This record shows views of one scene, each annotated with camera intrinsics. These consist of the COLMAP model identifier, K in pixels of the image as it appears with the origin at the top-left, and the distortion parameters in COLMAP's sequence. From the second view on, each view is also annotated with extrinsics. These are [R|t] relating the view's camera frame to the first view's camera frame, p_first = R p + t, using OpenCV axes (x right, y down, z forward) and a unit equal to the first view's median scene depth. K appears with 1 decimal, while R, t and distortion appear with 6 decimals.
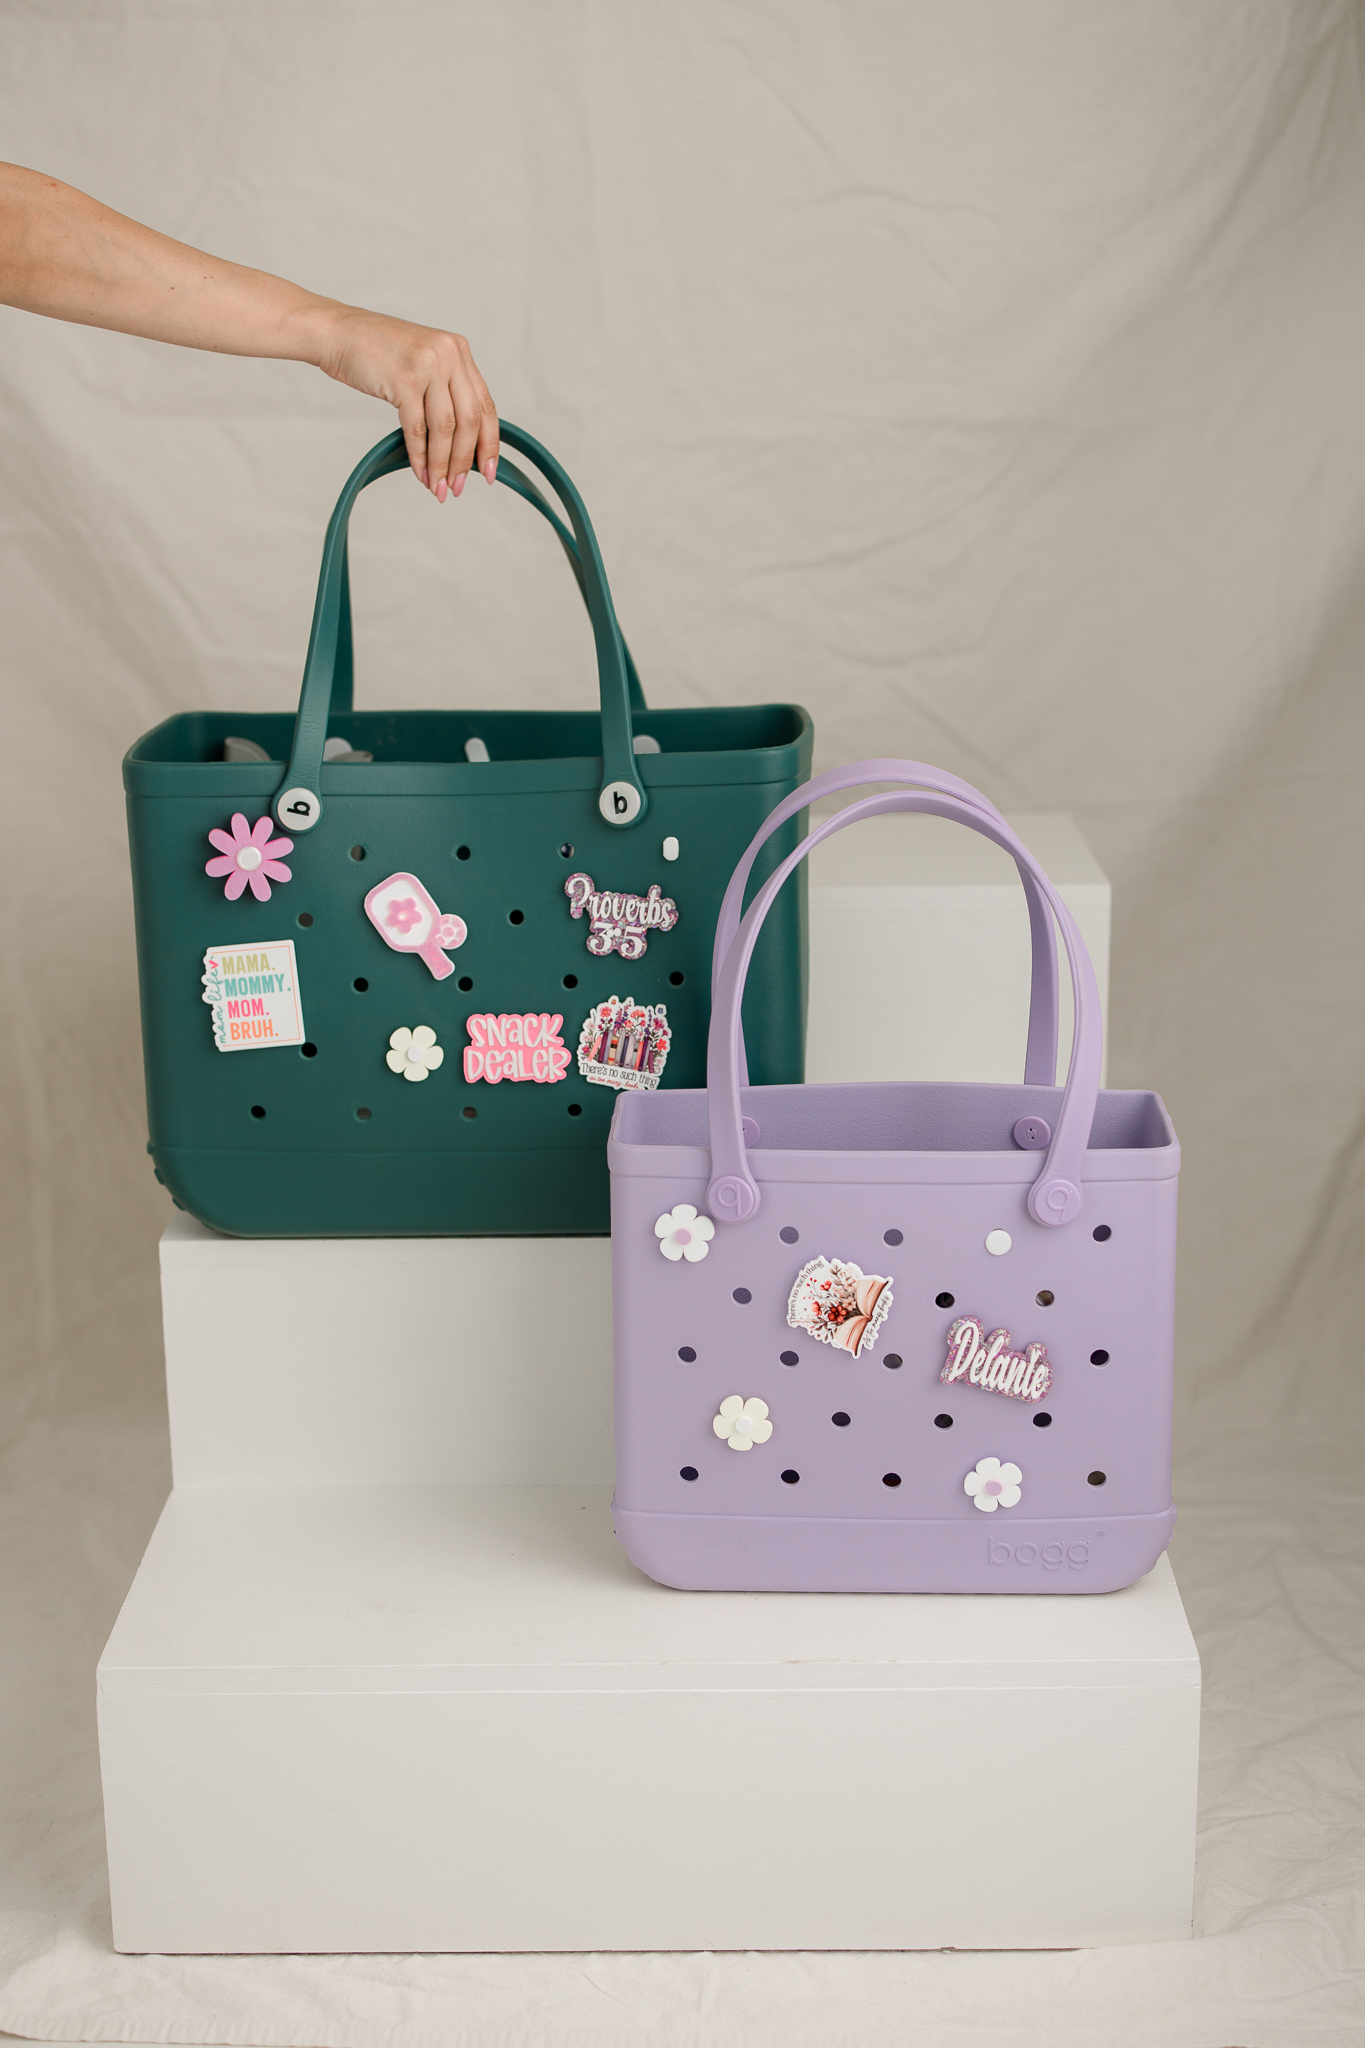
lens RADIAL K [[2964.1, 0, 680.1], [0, 2964.1, 1022.8], [0, 0, 1]] dist [0.029727, 0.000000]
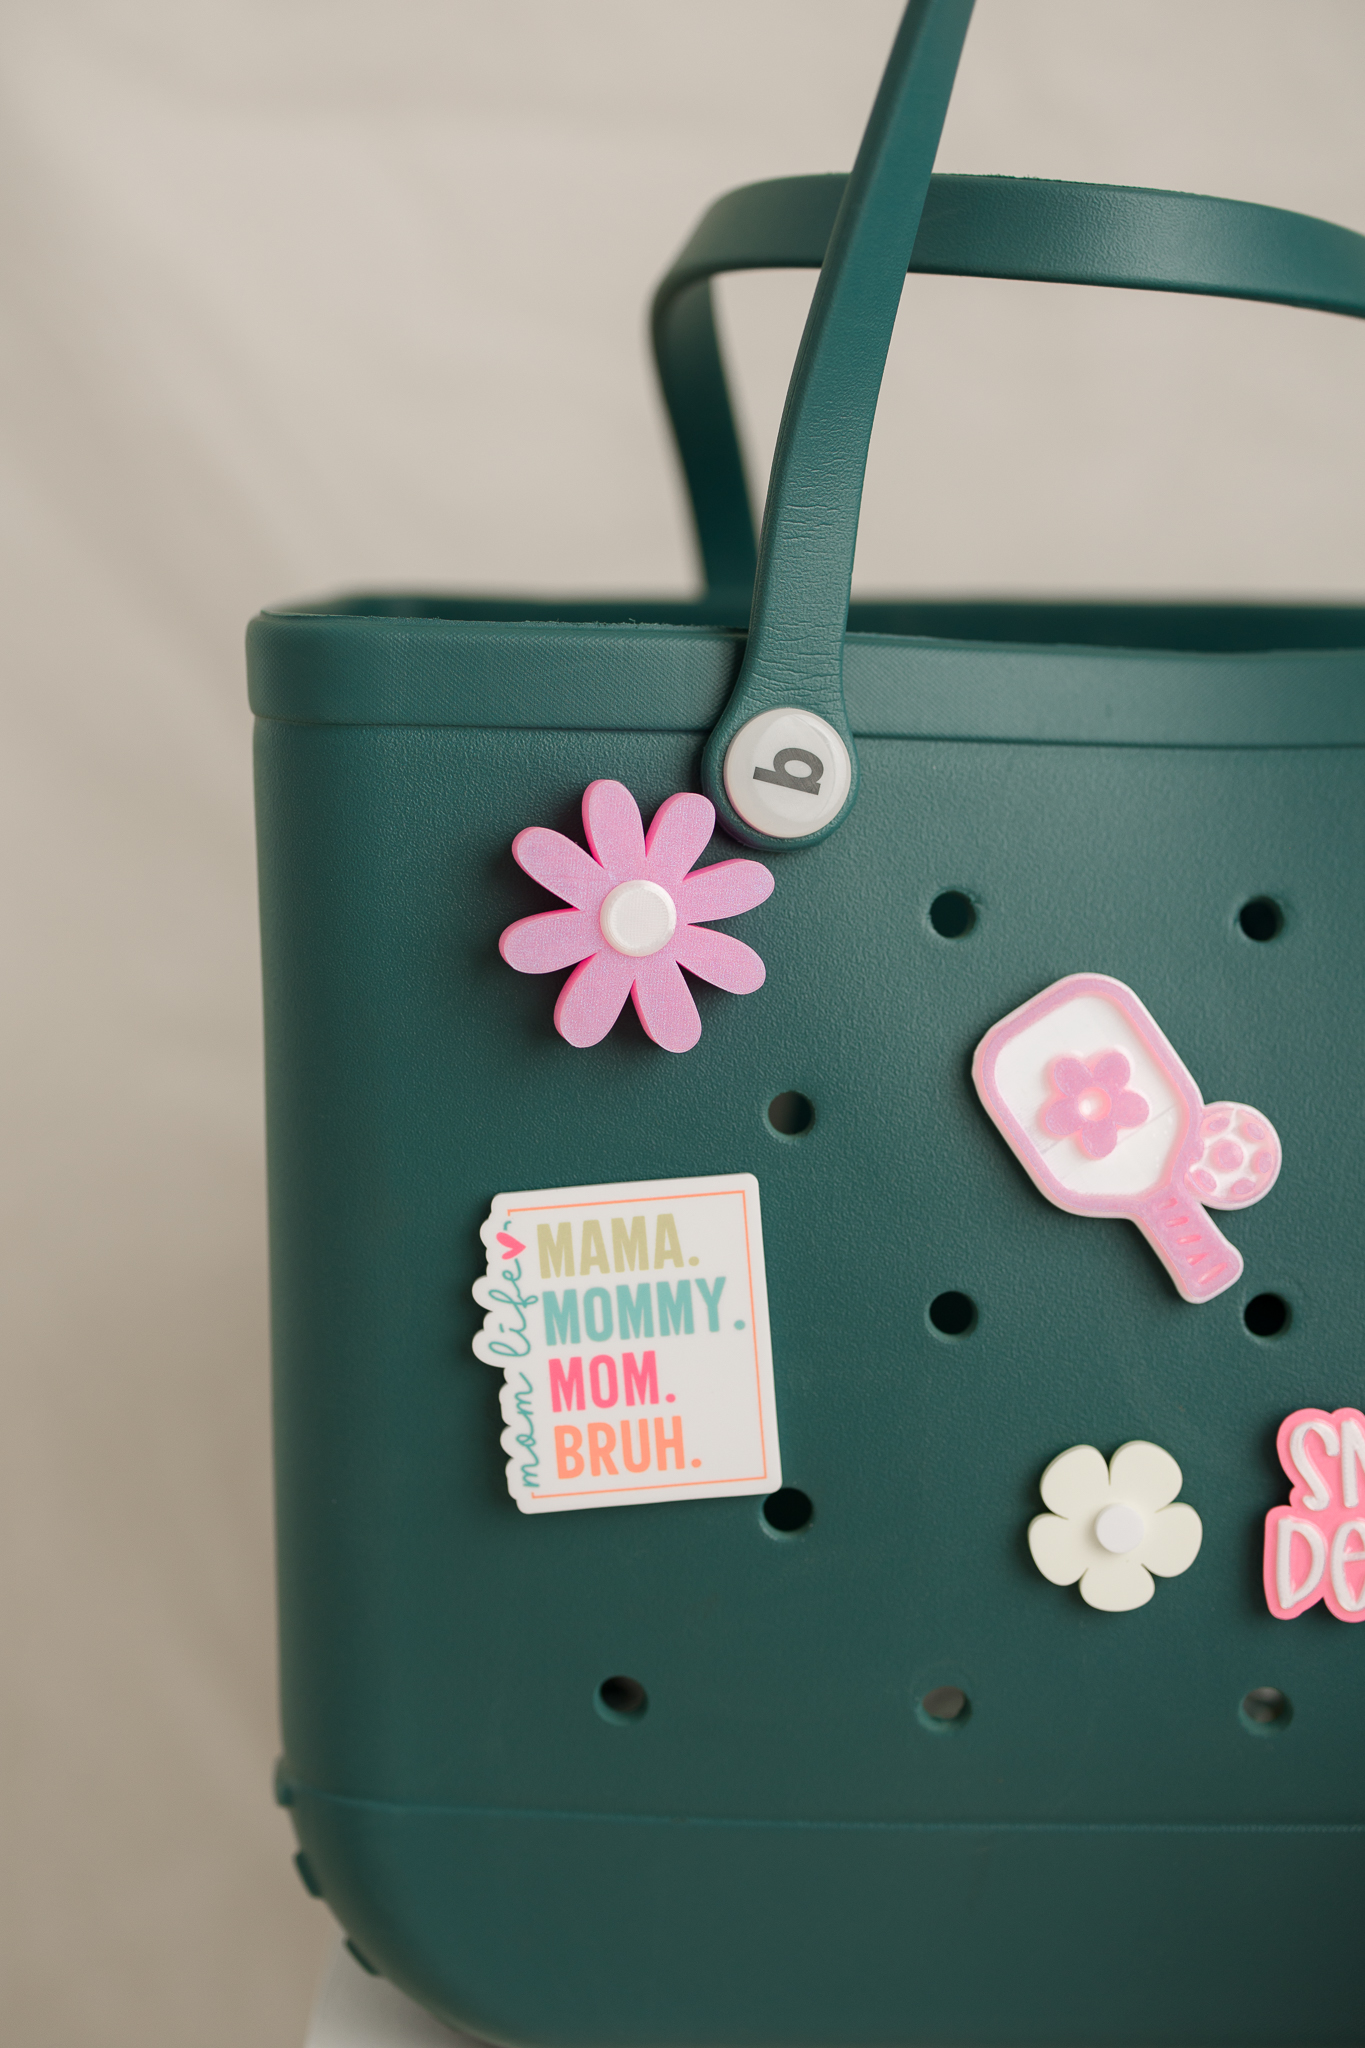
lens RADIAL K [[2964.1, 0, 684.6], [0, 2964.1, 1026.7], [0, 0, 1]] dist [0.029727, 0.000000]
pose [[0.999615, 0.015274, 0.023144, -0.145879], [-0.013251, 0.996277, -0.085184, -0.016104], [-0.024359, 0.084845, 0.996096, 0.672272]]
